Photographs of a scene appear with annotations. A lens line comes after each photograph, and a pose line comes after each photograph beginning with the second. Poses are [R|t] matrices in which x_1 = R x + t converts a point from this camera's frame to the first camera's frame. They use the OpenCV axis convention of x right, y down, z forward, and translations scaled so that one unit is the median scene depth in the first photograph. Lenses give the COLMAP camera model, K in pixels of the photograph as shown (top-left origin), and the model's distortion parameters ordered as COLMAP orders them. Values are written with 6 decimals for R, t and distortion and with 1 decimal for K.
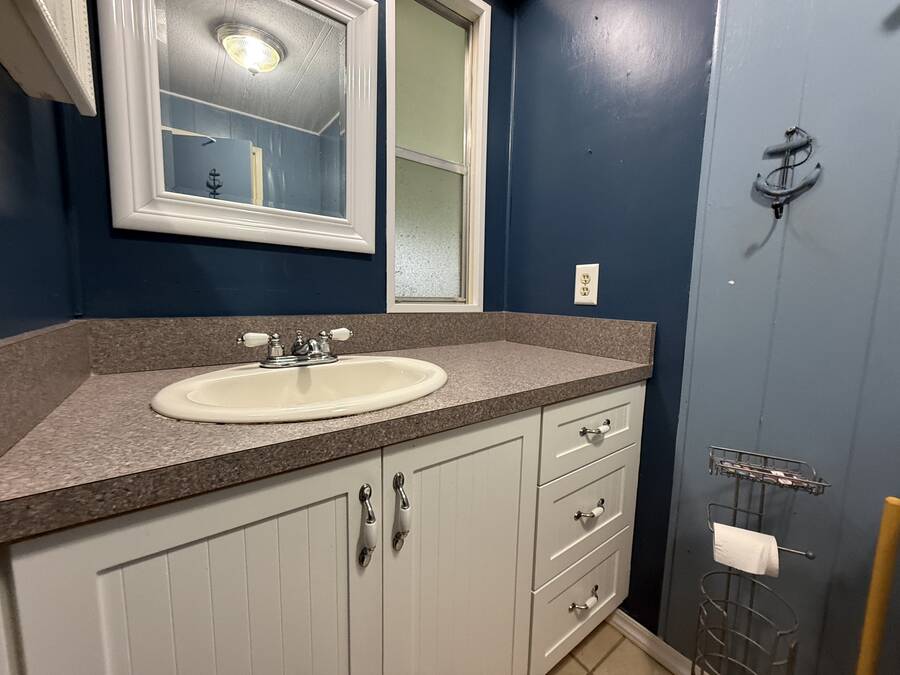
lens RADIAL K [[359.8, 0, 452.8], [0, 359.8, 336.0], [0, 0, 1]] dist [-0.001054, 0.000220]
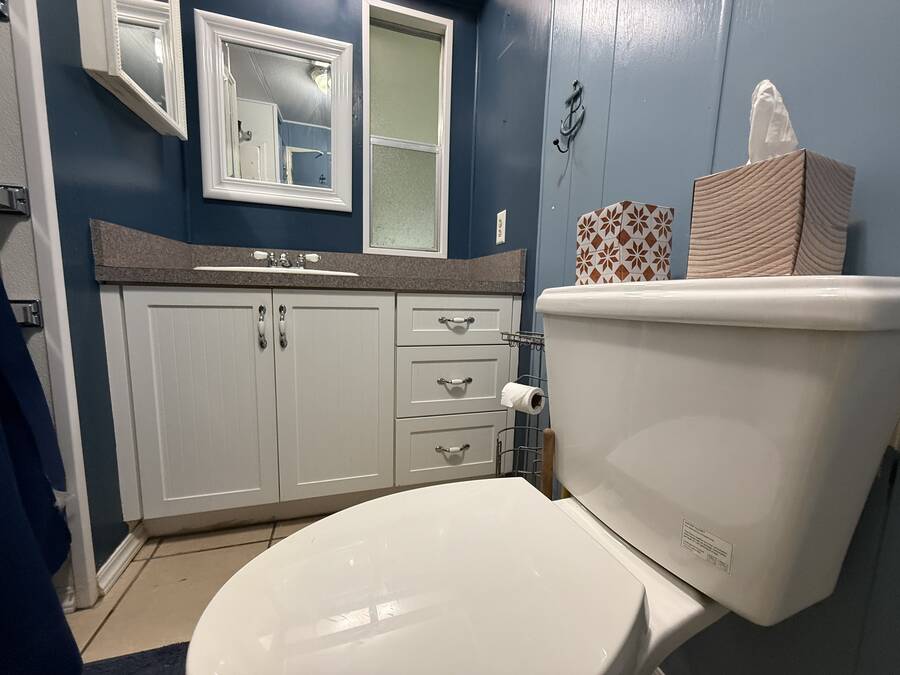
lens RADIAL K [[359.8, 0, 452.8], [0, 359.8, 336.0], [0, 0, 1]] dist [-0.001054, 0.000220]
pose [[0.941138, 0.051216, -0.334119, 0.781676], [-0.049409, 0.998682, 0.013910, 0.272492], [0.334391, 0.003417, 0.942428, -0.295000]]
